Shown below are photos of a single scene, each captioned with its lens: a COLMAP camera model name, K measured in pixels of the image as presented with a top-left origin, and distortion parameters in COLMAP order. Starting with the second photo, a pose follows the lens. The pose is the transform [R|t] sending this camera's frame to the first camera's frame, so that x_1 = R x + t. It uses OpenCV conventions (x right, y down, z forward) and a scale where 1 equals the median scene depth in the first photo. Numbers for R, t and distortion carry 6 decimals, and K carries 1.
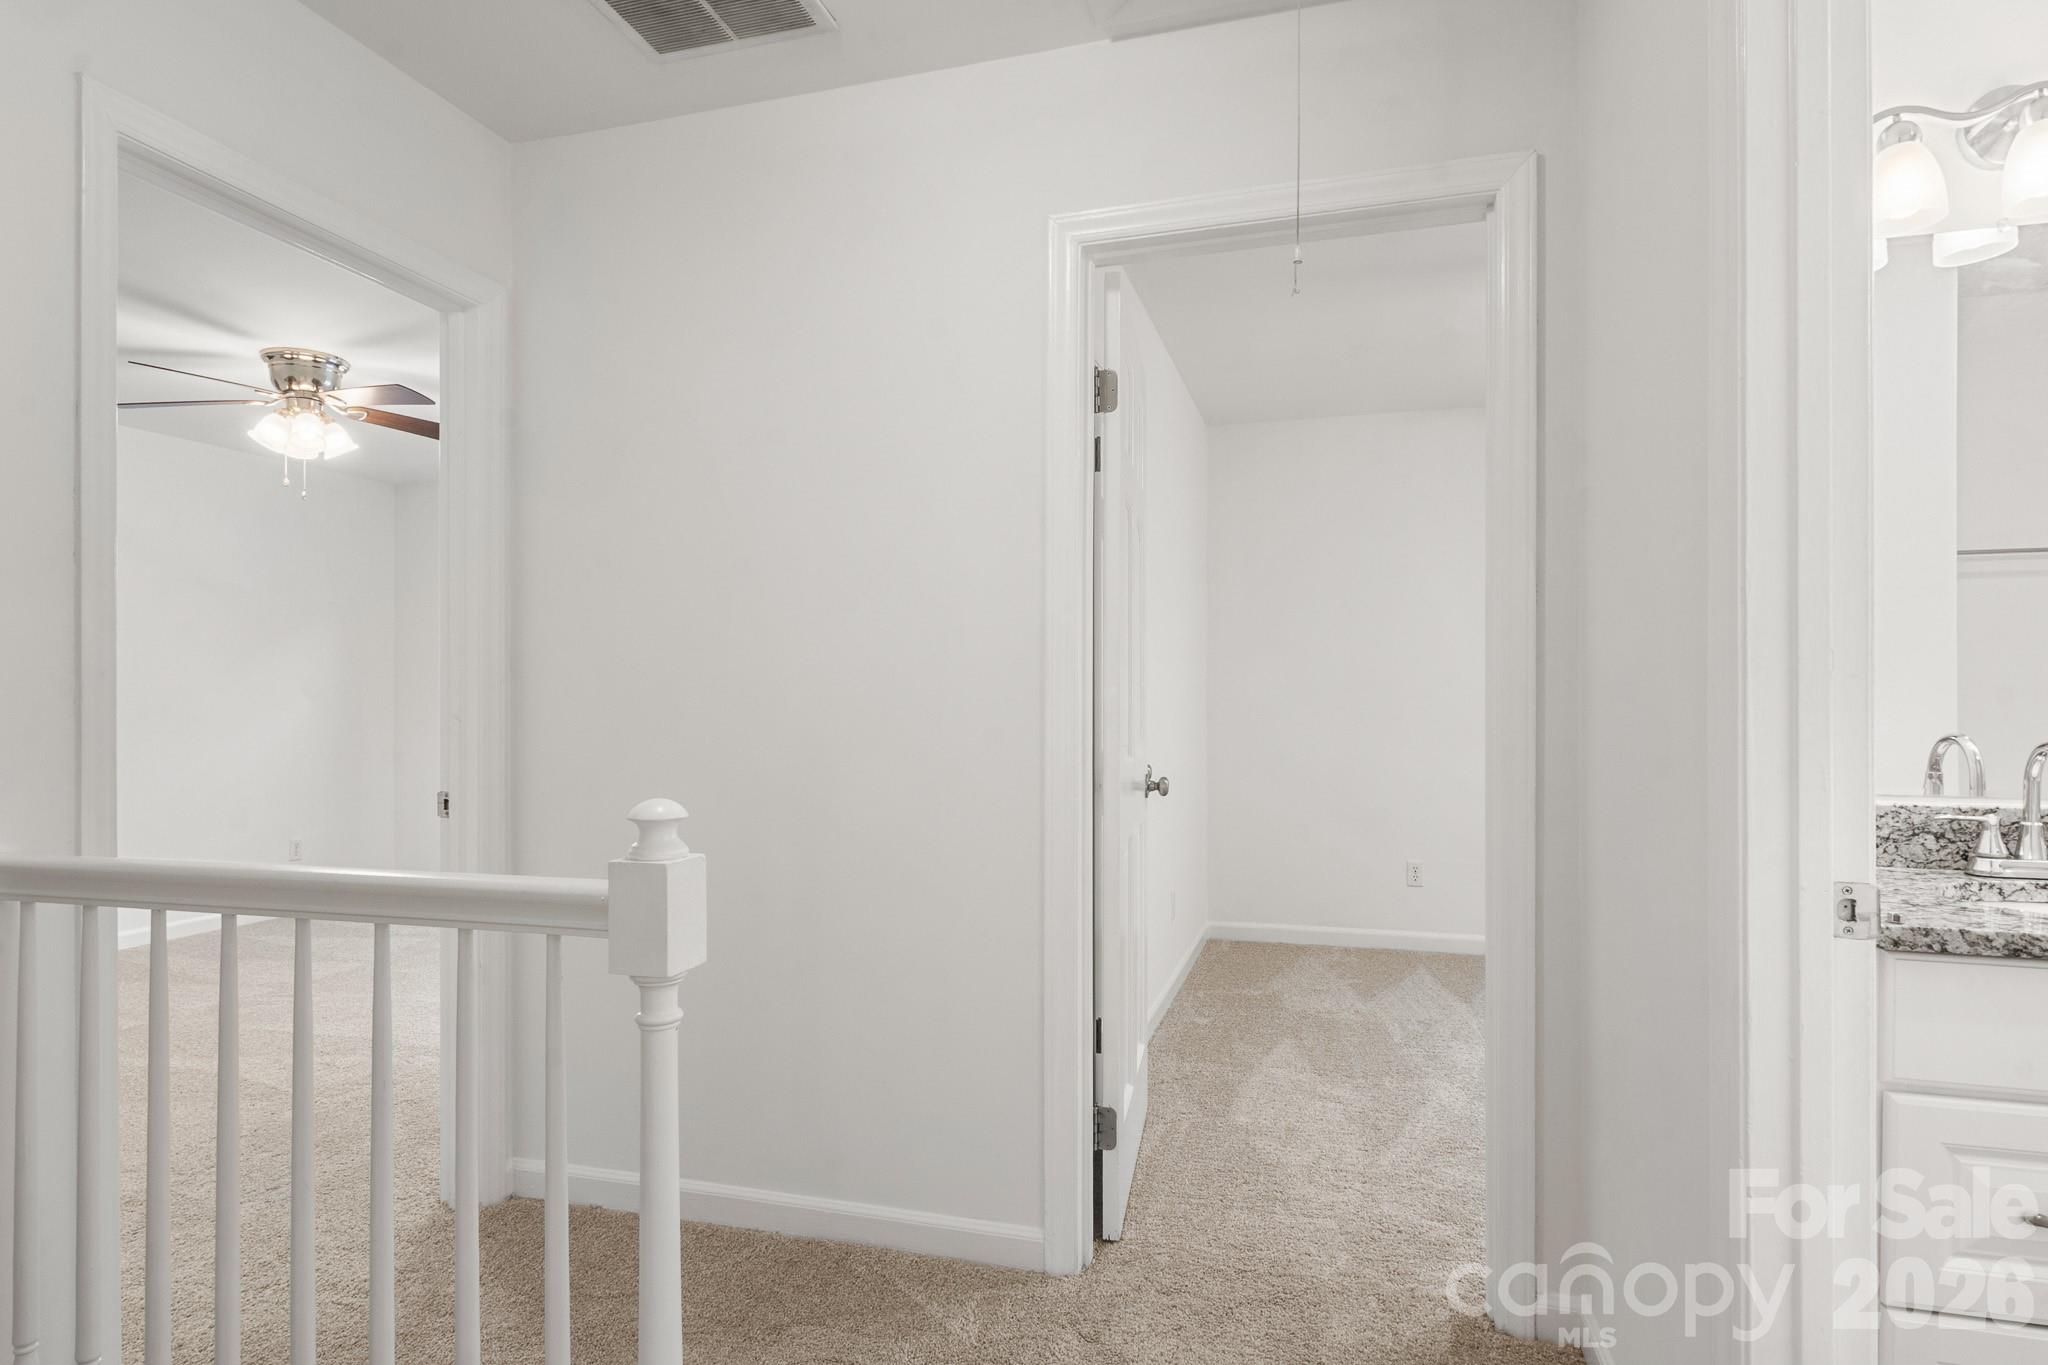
lens RADIAL K [[1123.7, 0, 1030.9], [0, 1123.7, 691.0], [0, 0, 1]] dist [-0.001379, 0.000113]
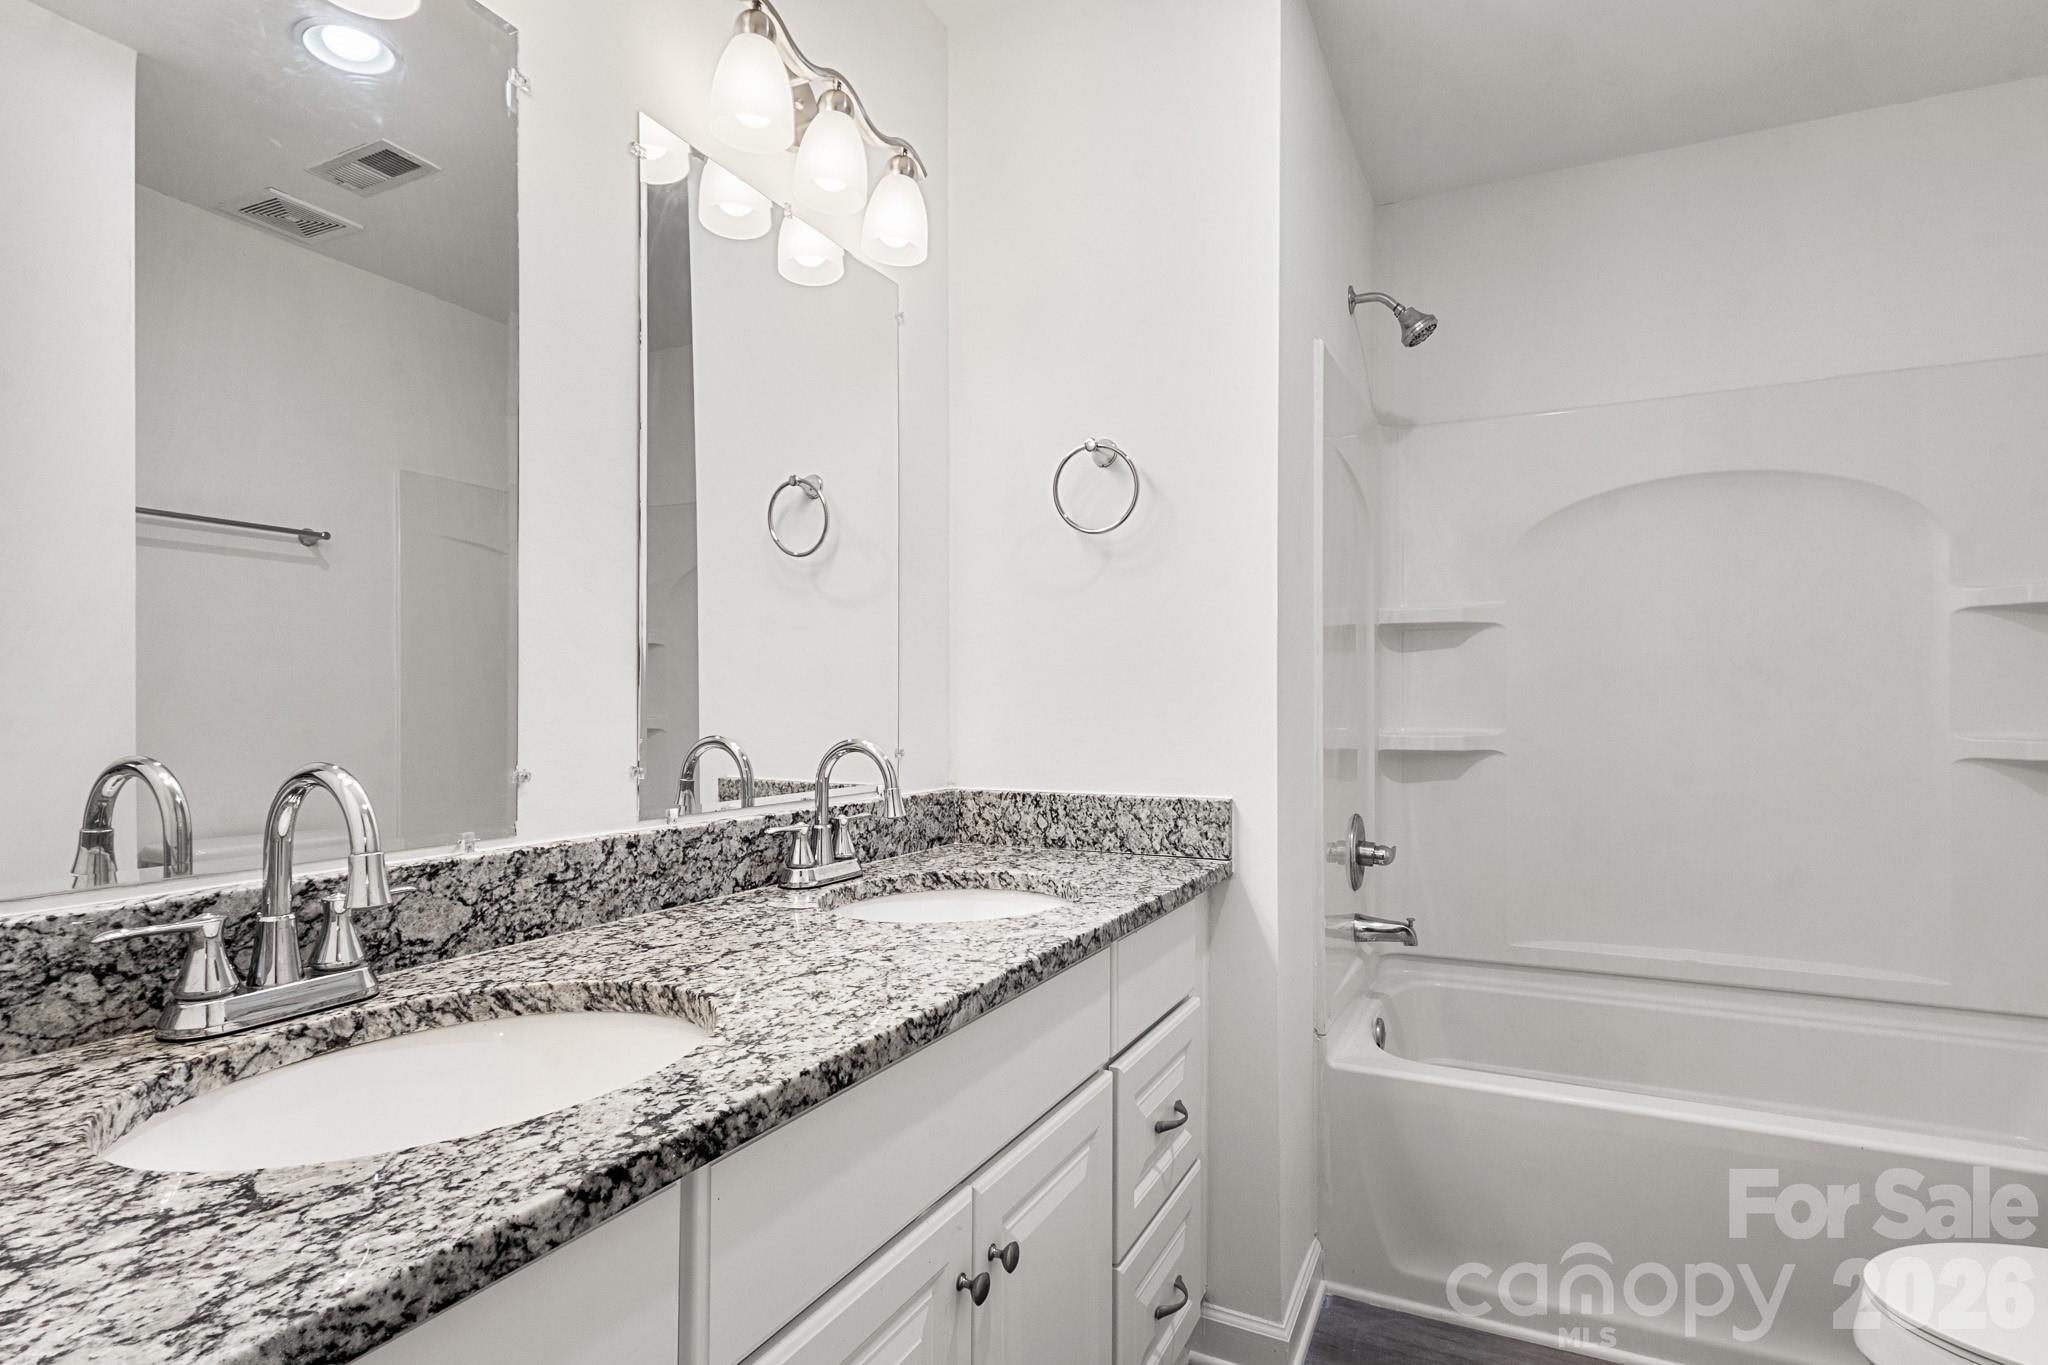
lens RADIAL K [[1030.8, 0, 1020.7], [0, 1030.8, 700.2], [0, 0, 1]] dist [0.005361, -0.002110]
pose [[0.170935, -0.000823, 0.985282, 0.432802], [0.000598, 1.000000, 0.000732, 0.009763], [-0.985282, 0.000464, 0.170936, 0.528400]]
